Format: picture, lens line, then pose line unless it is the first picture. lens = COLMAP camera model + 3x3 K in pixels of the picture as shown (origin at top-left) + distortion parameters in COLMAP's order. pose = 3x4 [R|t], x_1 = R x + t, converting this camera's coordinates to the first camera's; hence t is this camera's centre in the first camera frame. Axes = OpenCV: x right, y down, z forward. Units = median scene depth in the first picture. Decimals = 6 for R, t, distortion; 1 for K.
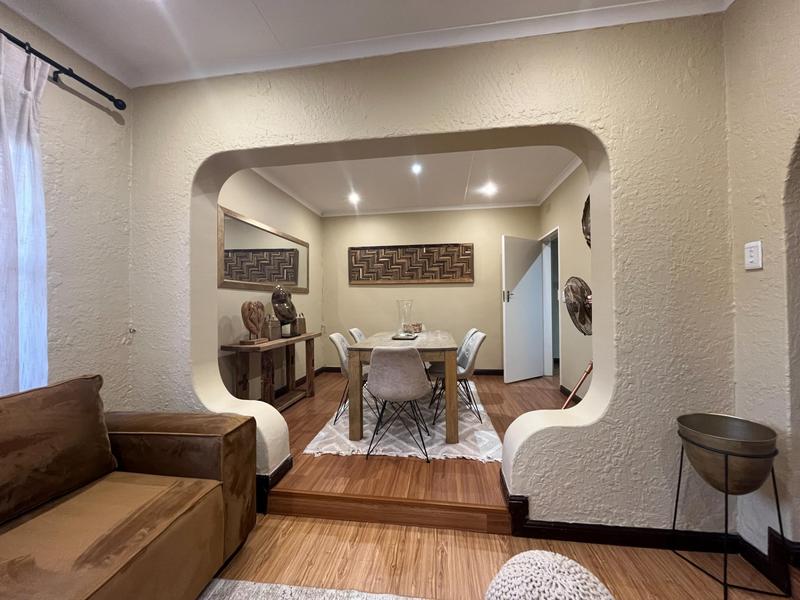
lens RADIAL K [[325.8, 0, 393.9], [0, 325.8, 301.7], [0, 0, 1]] dist [-0.004791, 0.000053]
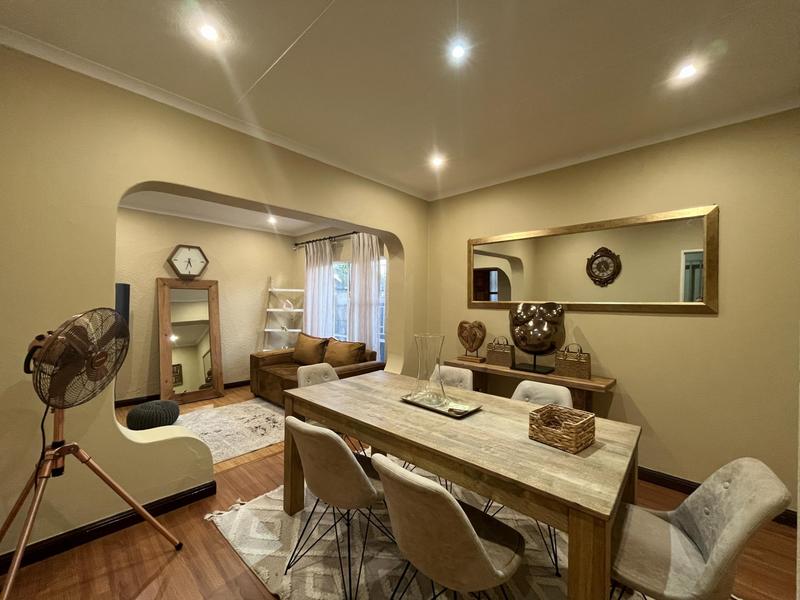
lens RADIAL K [[325.8, 0, 391.9], [0, 325.8, 301.7], [0, 0, 1]] dist [-0.004791, 0.000053]
pose [[-0.583232, -0.009265, -0.812253, 0.845204], [-0.010074, 0.999941, -0.004172, -0.082270], [0.812243, 0.005749, -0.583291, 2.049309]]
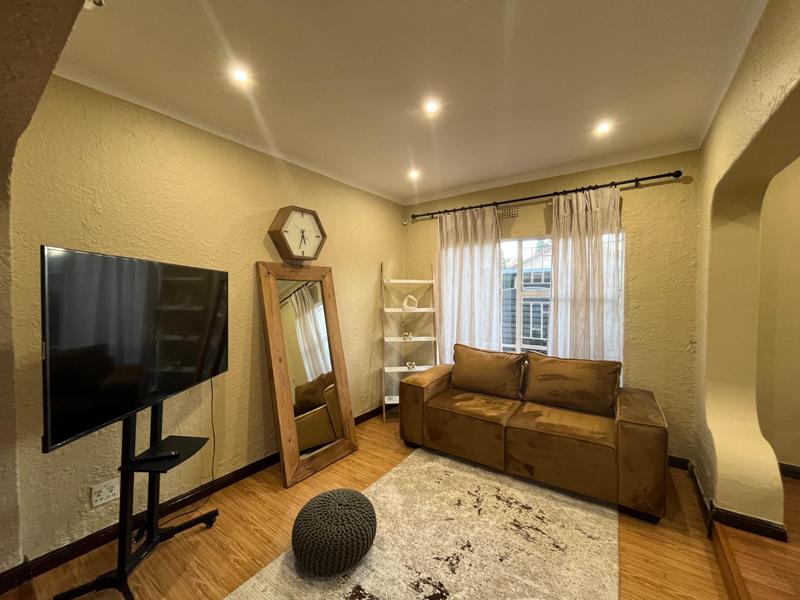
lens RADIAL K [[325.8, 0, 399.7], [0, 325.8, 299.7], [0, 0, 1]] dist [-0.004791, 0.000053]
pose [[-0.467093, 0.016264, -0.884058, 0.859627], [0.006383, 0.999867, 0.015022, -0.103527], [0.884185, 0.001374, -0.467135, 0.571626]]
